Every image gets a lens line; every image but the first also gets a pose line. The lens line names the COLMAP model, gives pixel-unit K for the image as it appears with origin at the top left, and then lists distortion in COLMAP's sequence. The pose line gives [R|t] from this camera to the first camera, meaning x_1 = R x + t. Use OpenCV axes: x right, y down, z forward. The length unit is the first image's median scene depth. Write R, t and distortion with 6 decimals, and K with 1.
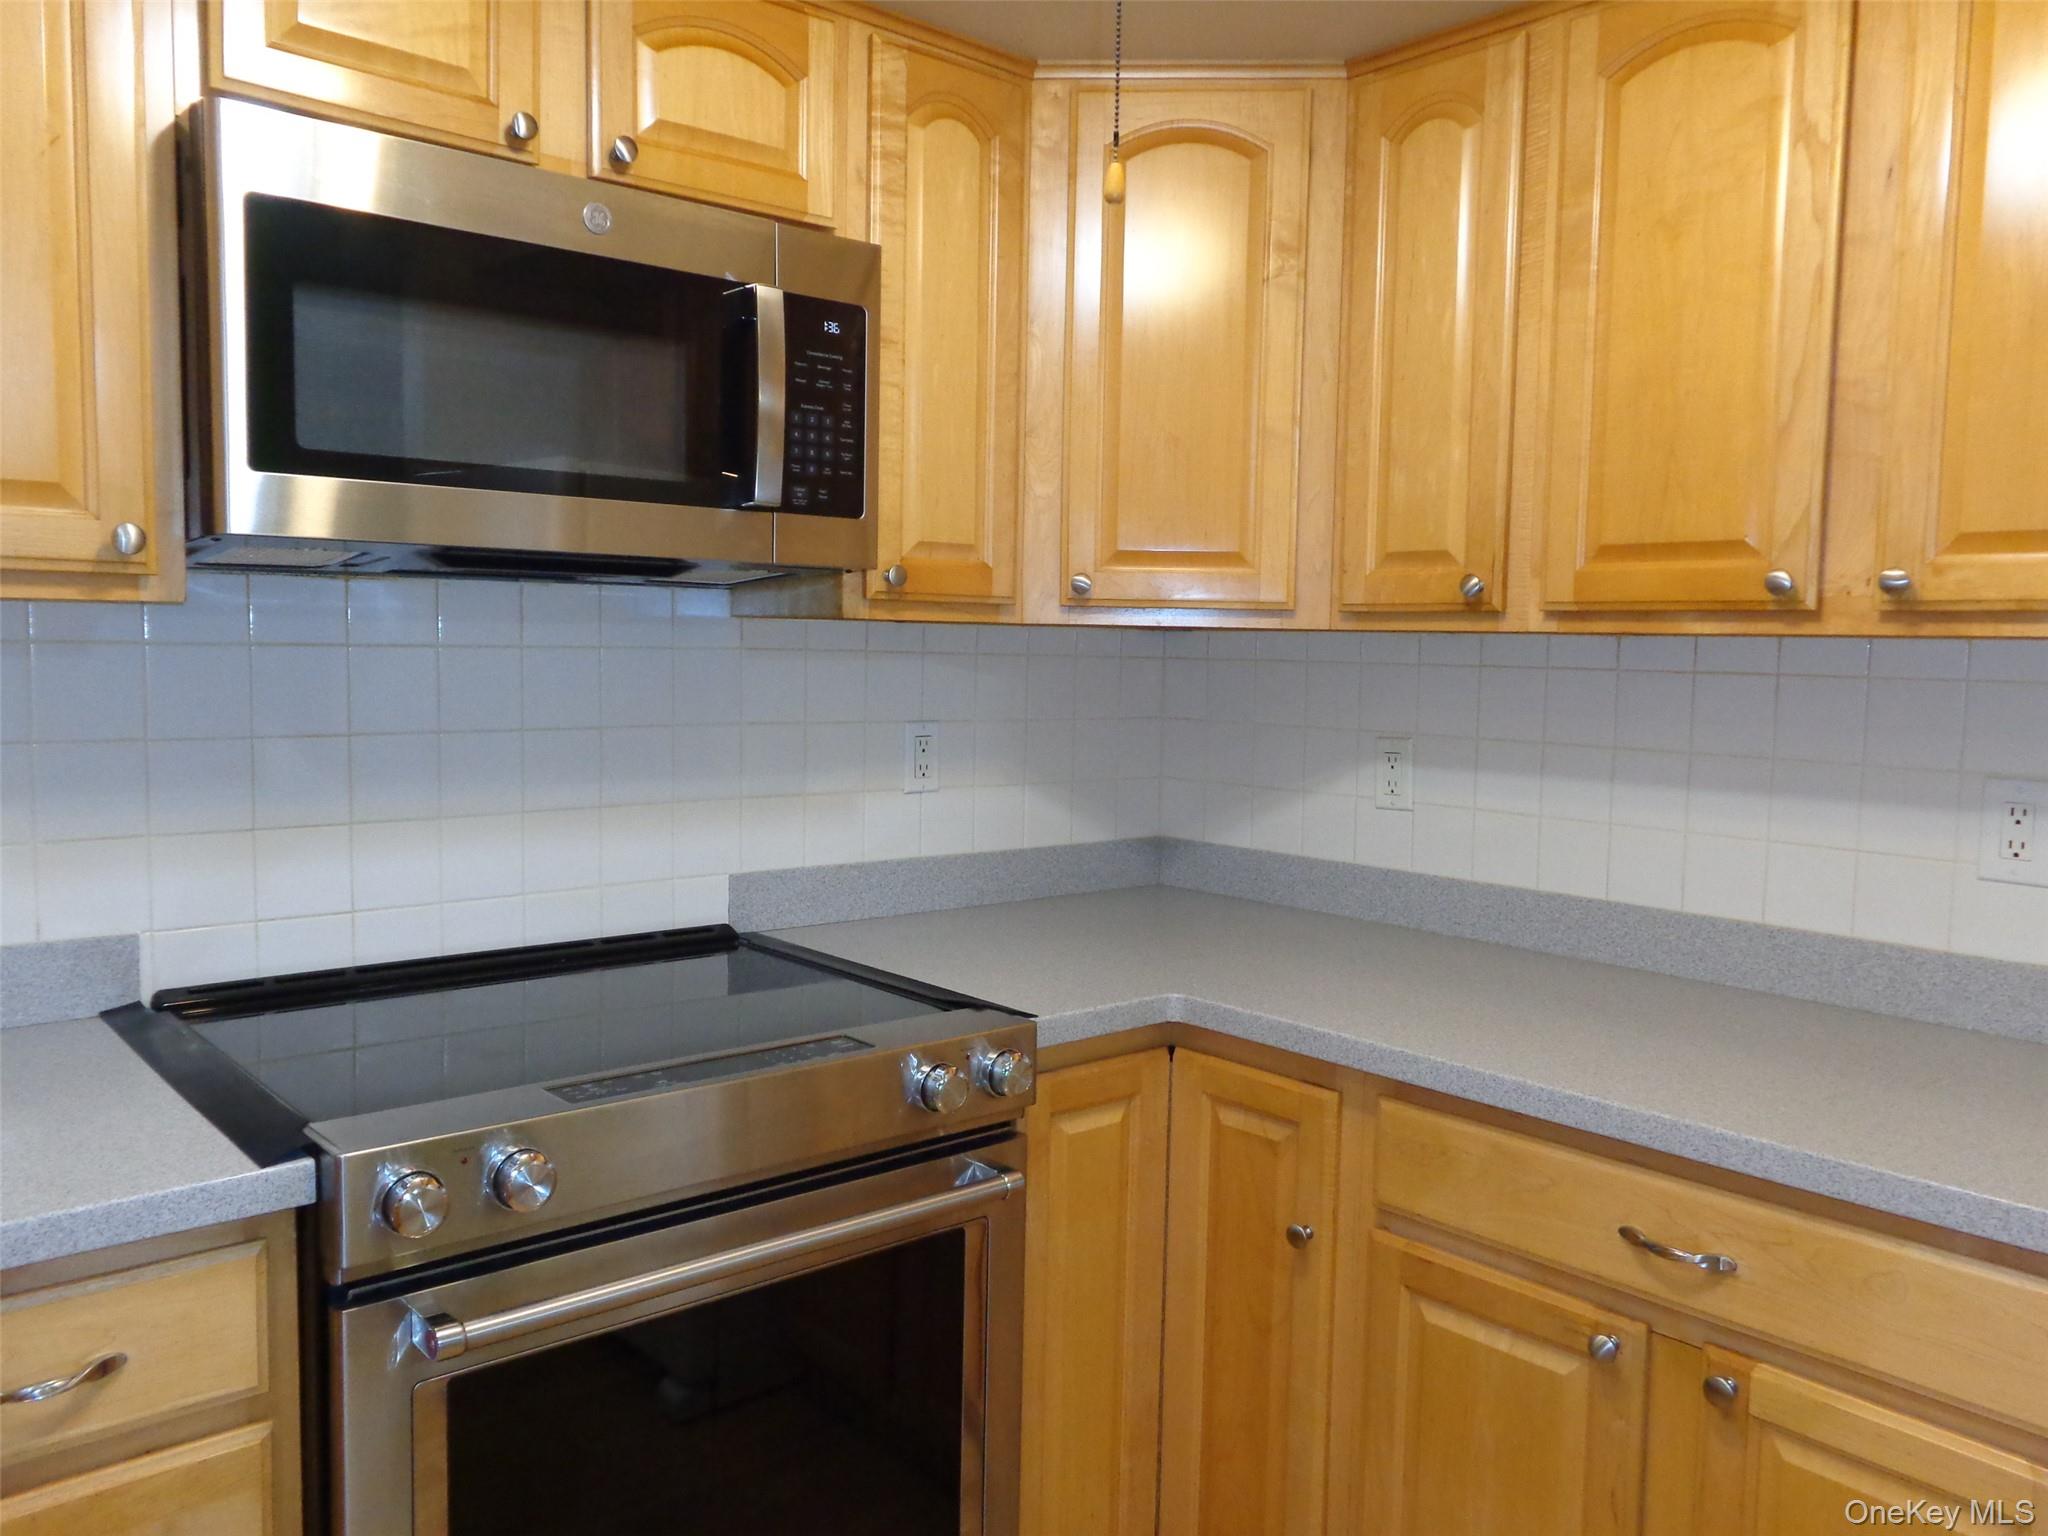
lens RADIAL K [[1547.0, 0, 1024.4], [0, 1547.0, 759.3], [0, 0, 1]] dist [0.001670, 0.005536]
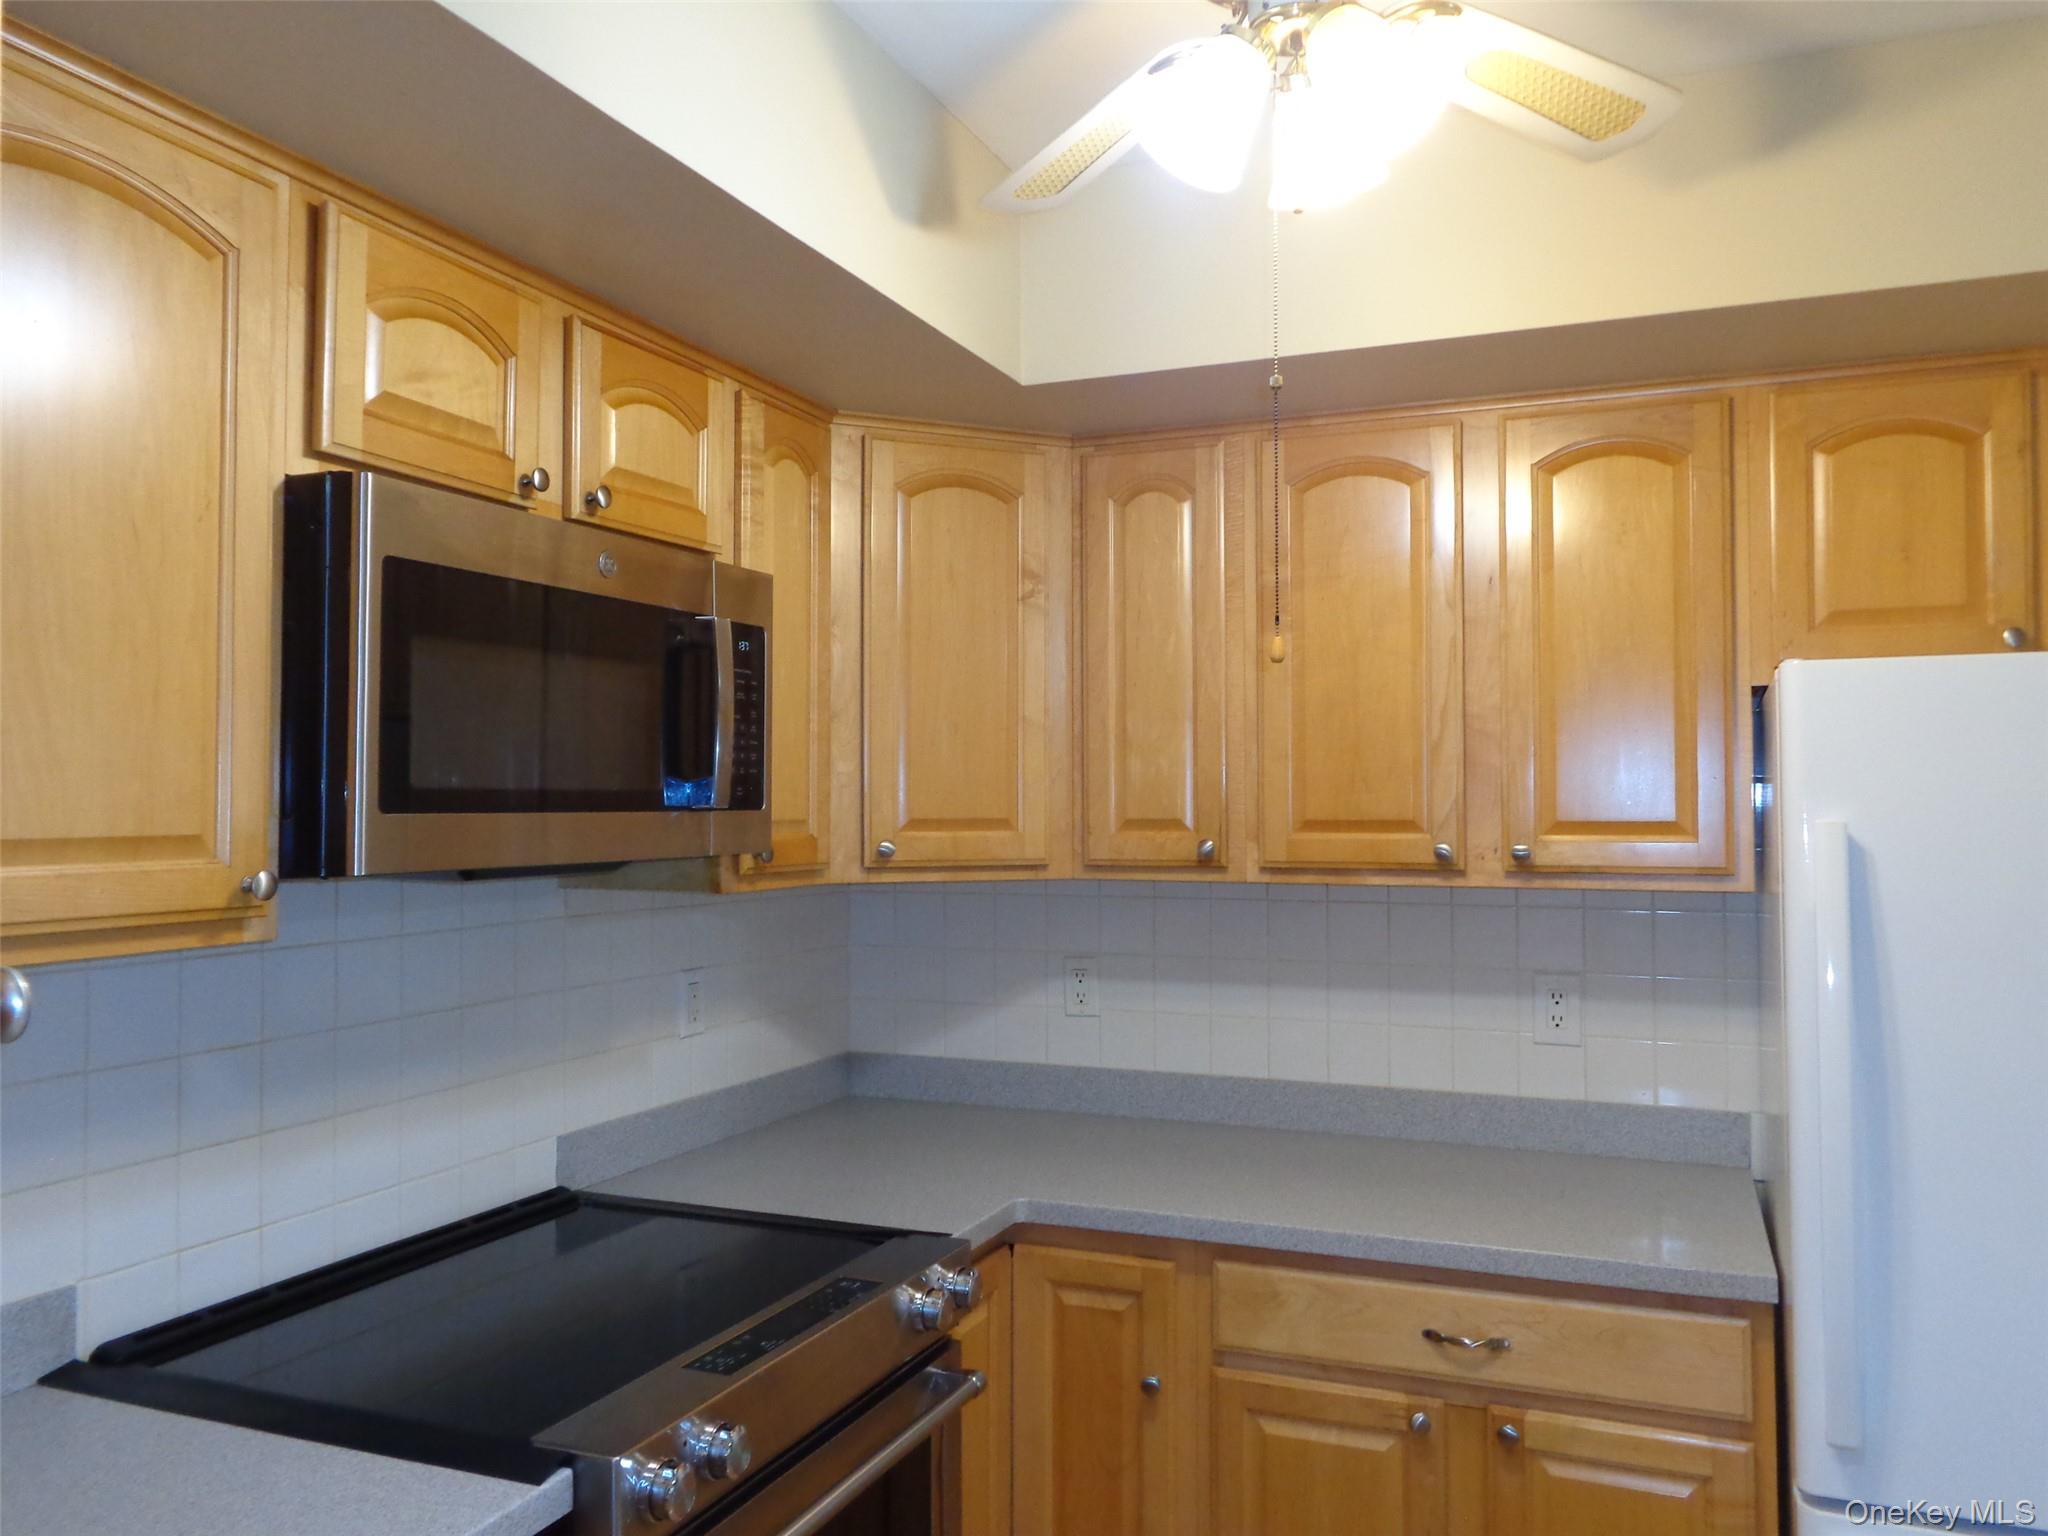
lens RADIAL K [[1547.0, 0, 1024.4], [0, 1547.0, 759.3], [0, 0, 1]] dist [0.001670, 0.005536]
pose [[0.894780, -0.007714, 0.446441, -0.444739], [0.052610, 0.994708, -0.088256, -0.082651], [-0.443398, 0.102457, 0.890450, -0.102031]]
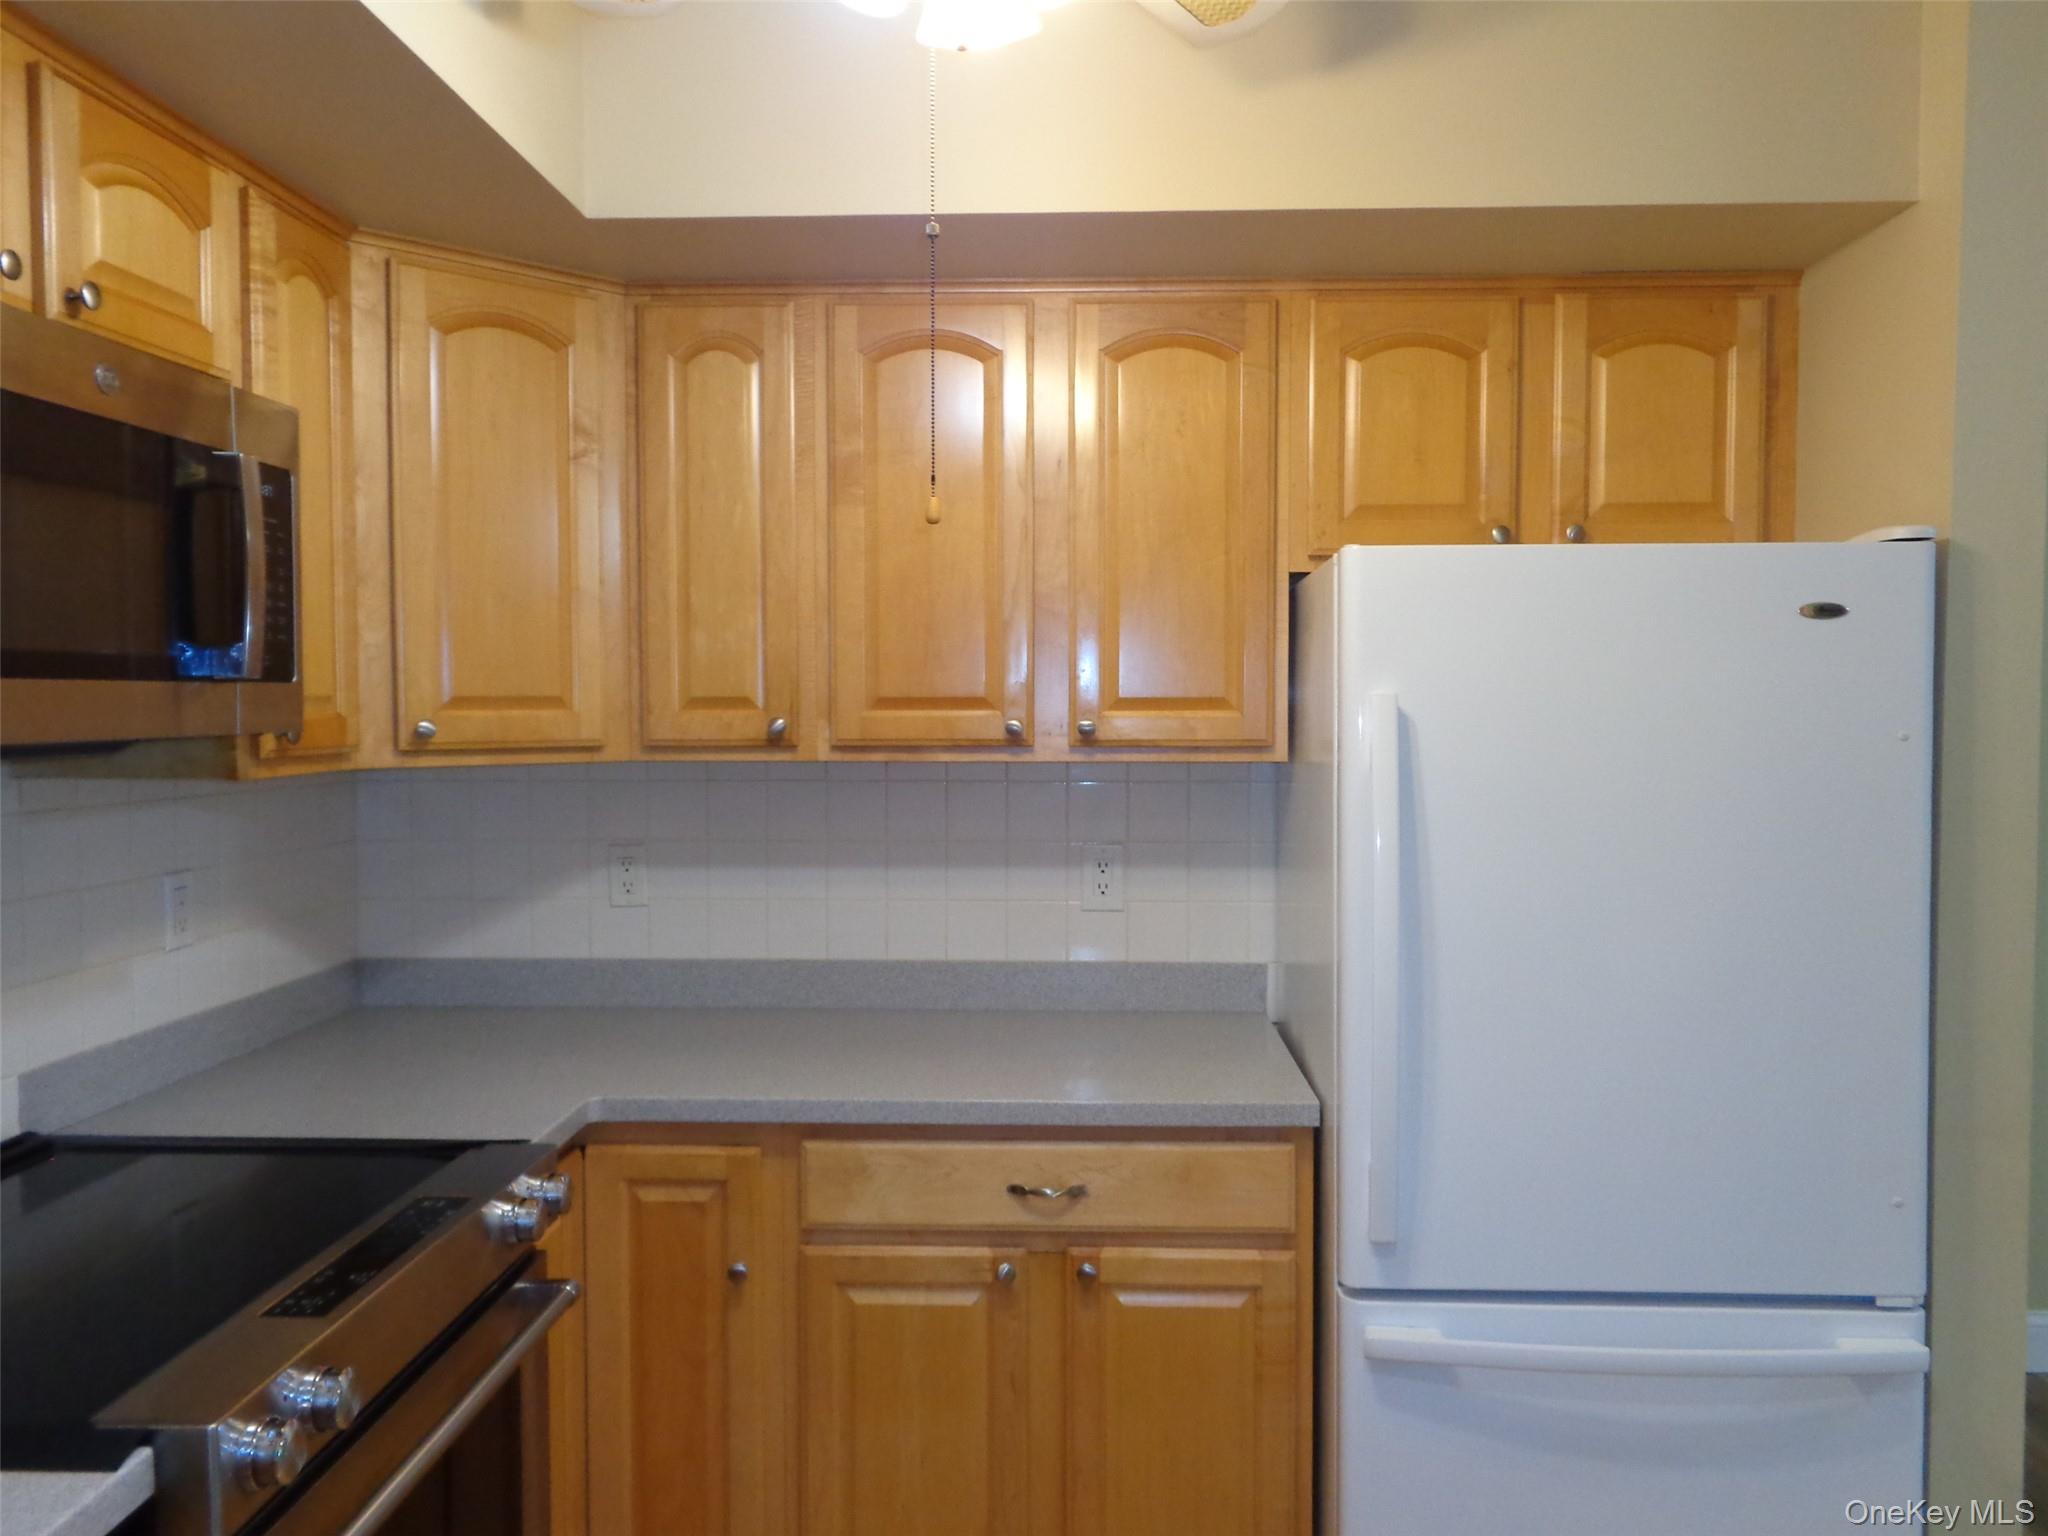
lens RADIAL K [[1547.0, 0, 1024.4], [0, 1547.0, 759.3], [0, 0, 1]] dist [0.001670, 0.005536]
pose [[0.686295, -0.049193, 0.725657, -0.509719], [0.069992, 0.997547, 0.001430, -0.075982], [-0.723947, 0.049809, 0.688055, -0.014675]]
